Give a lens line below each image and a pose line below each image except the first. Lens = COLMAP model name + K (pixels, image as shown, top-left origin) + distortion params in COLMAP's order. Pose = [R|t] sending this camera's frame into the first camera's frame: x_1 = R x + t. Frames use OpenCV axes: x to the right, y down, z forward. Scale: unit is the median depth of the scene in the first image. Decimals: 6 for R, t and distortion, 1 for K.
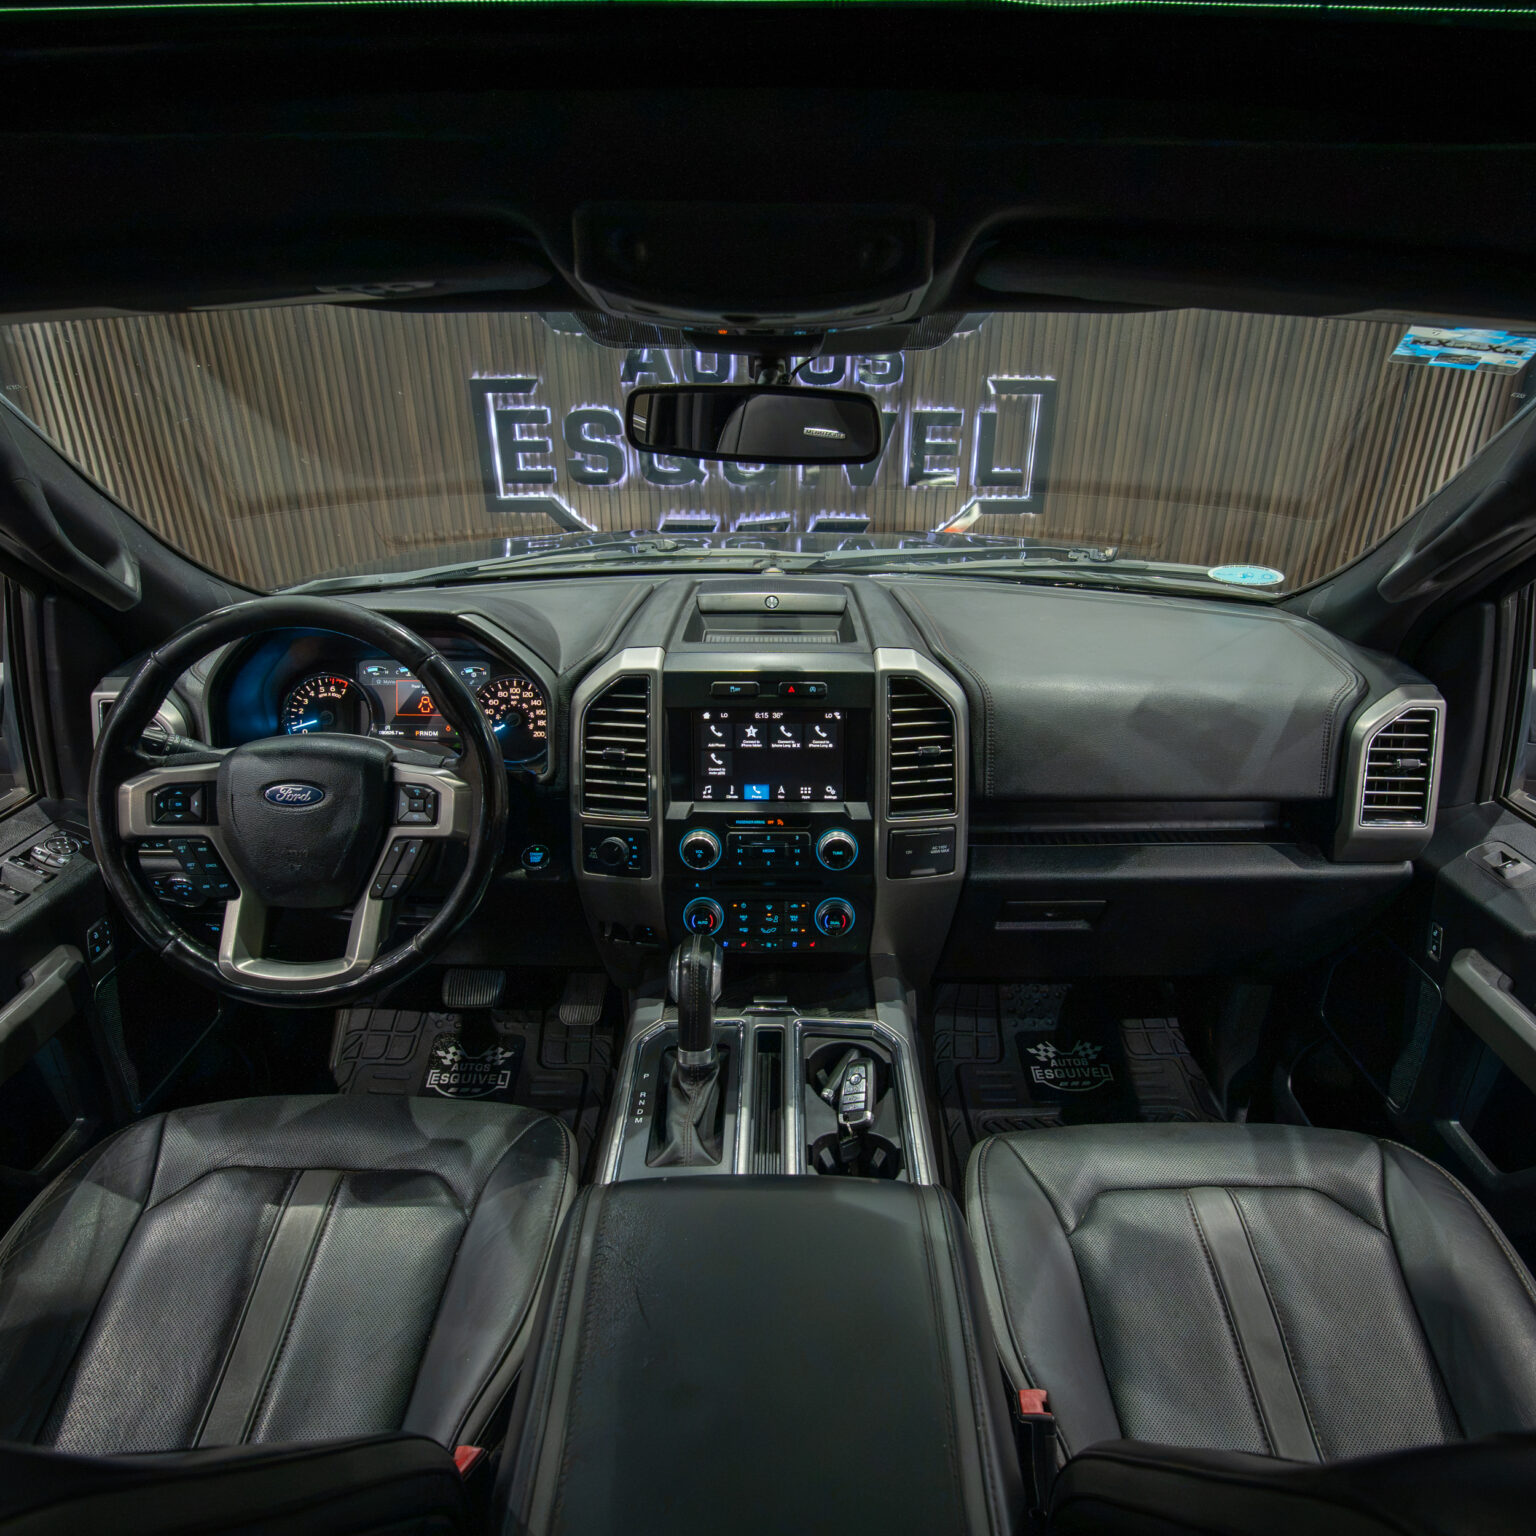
lens RADIAL K [[1026.3, 0, 768.0], [0, 1026.3, 768.0], [0, 0, 1]] dist [0.091708, -0.153986]
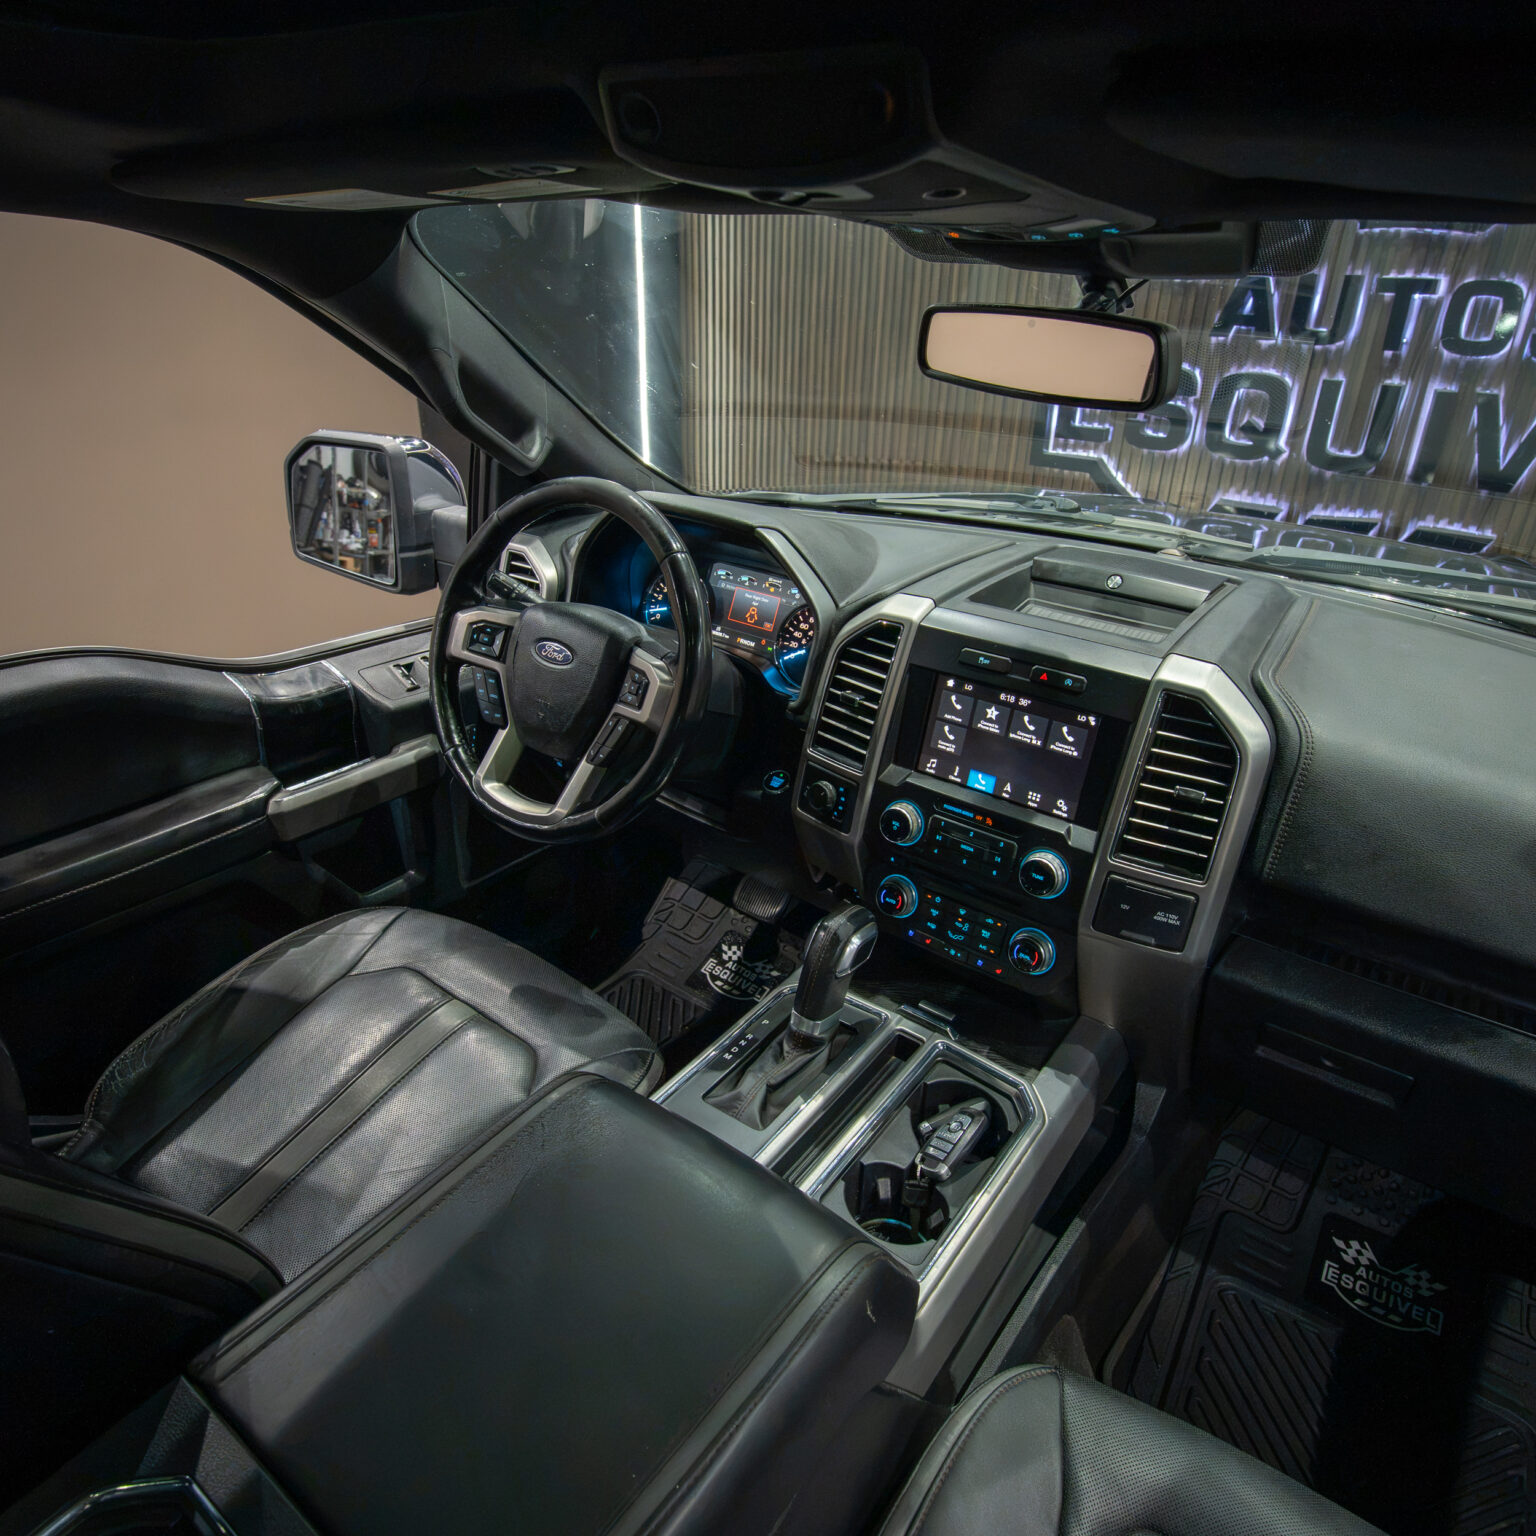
lens RADIAL K [[1053.1, 0, 768.0], [0, 1053.1, 768.0], [0, 0, 1]] dist [0.051359, -0.046344]
pose [[0.796629, 0.284844, -0.533148, 0.323778], [-0.272963, 0.956478, 0.103154, -0.031201], [0.539327, 0.063354, 0.839710, 0.145392]]
